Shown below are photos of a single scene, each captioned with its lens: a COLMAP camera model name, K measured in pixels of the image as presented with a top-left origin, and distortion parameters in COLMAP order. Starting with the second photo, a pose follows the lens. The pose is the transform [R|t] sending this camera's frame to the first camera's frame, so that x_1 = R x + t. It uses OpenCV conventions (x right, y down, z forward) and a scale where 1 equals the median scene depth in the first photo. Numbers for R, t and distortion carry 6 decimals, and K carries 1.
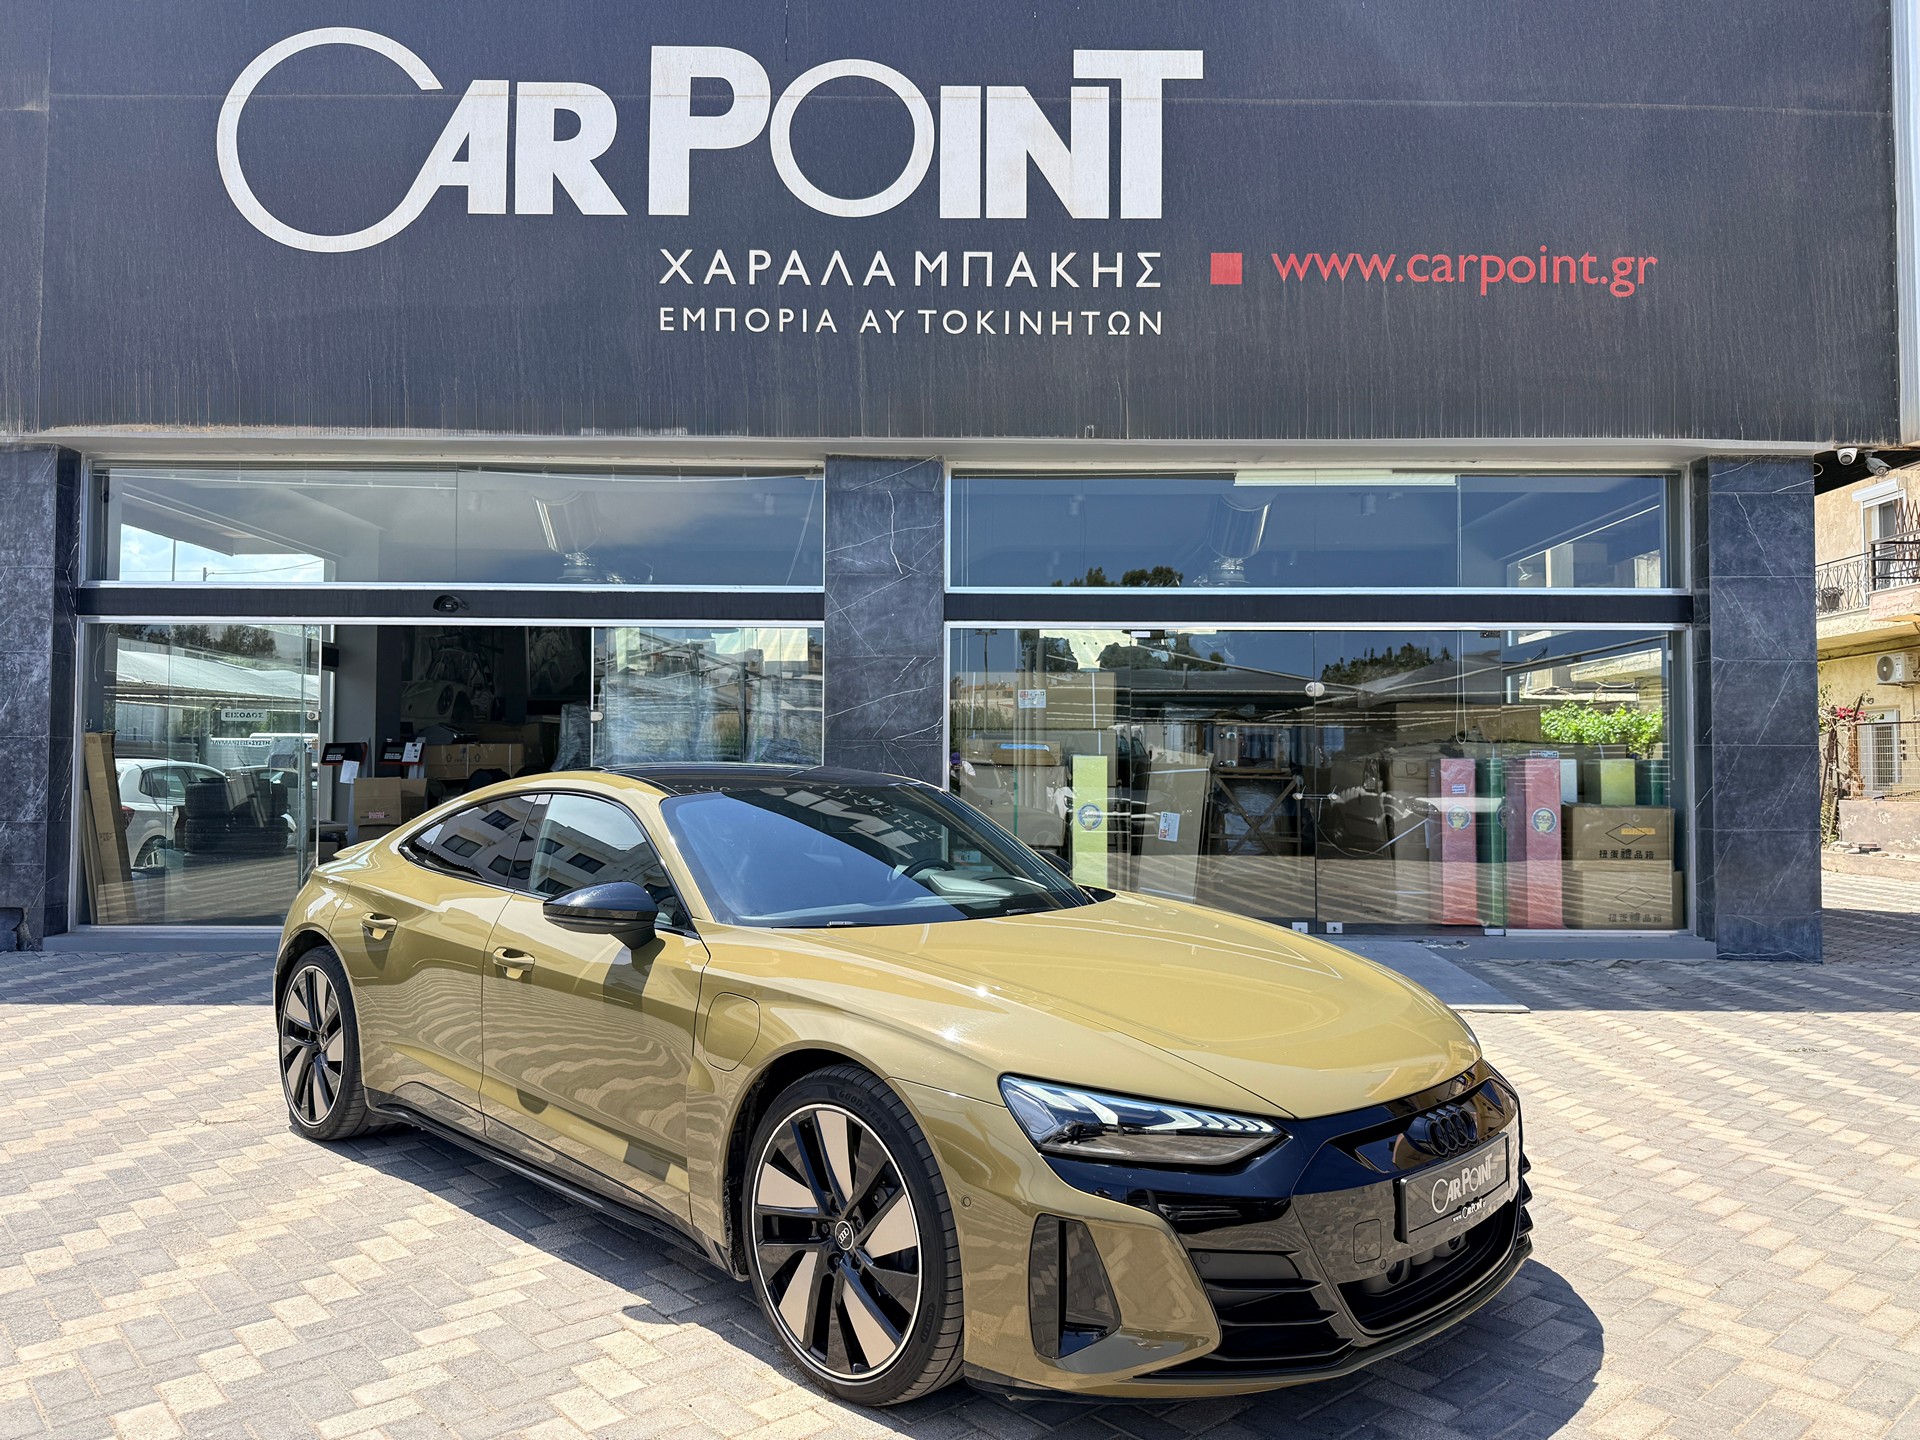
lens RADIAL K [[1309.8, 0, 905.2], [0, 1309.8, 741.7], [0, 0, 1]] dist [0.133237, -0.213073]
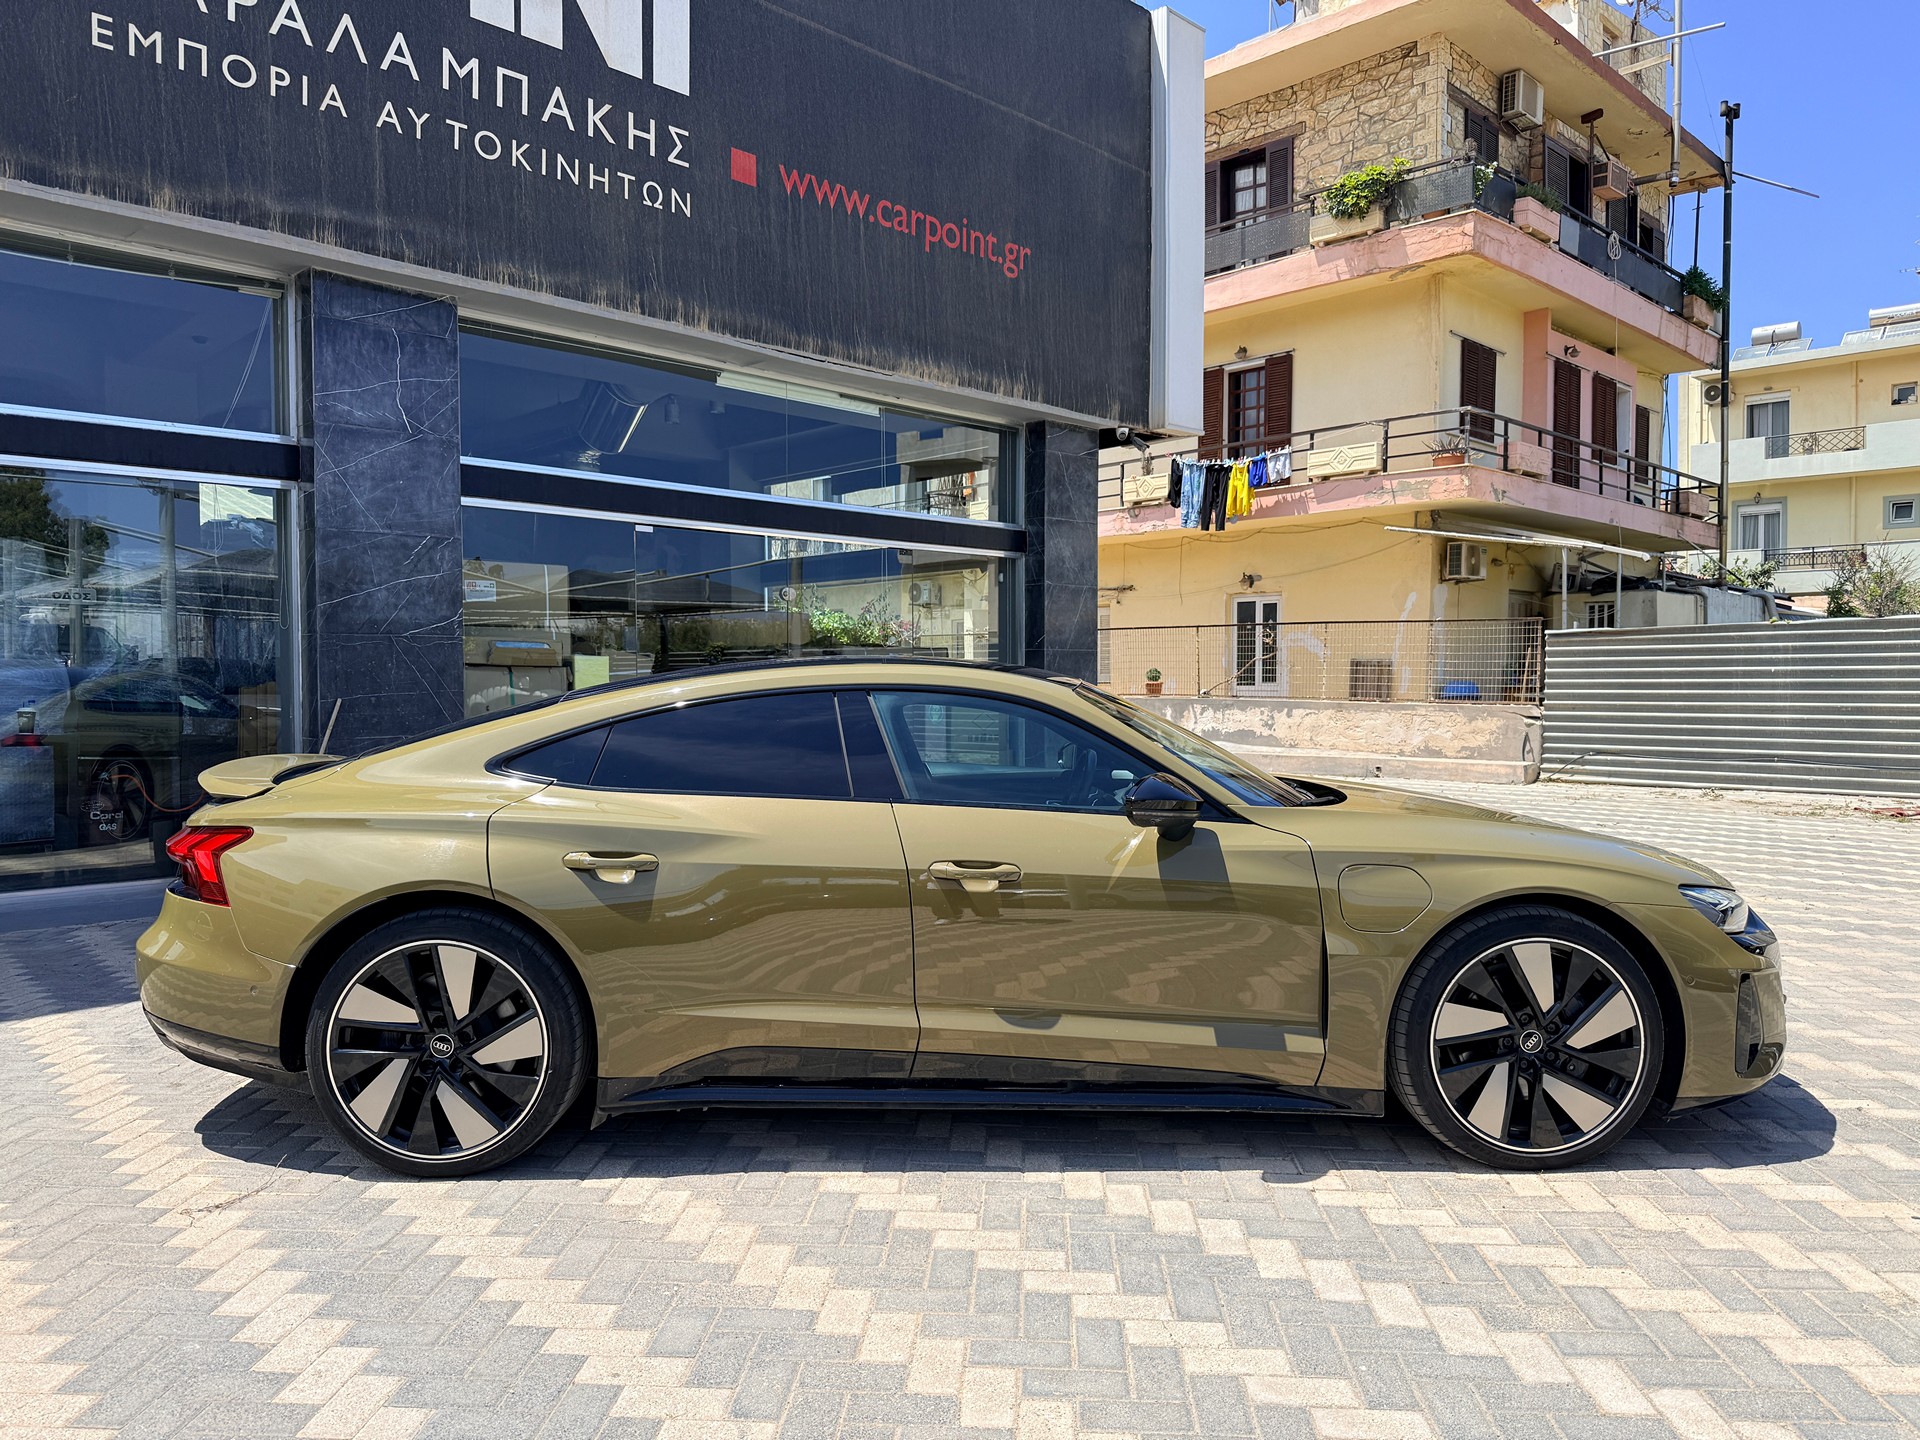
lens RADIAL K [[1373.0, 0, 911.1], [0, 1373.0, 725.6], [0, 0, 1]] dist [0.020640, -0.020172]
pose [[0.705811, -0.030443, 0.707746, -0.408908], [-0.008387, 0.998647, 0.051320, 0.008473], [-0.708350, -0.042158, 0.704601, 0.165263]]
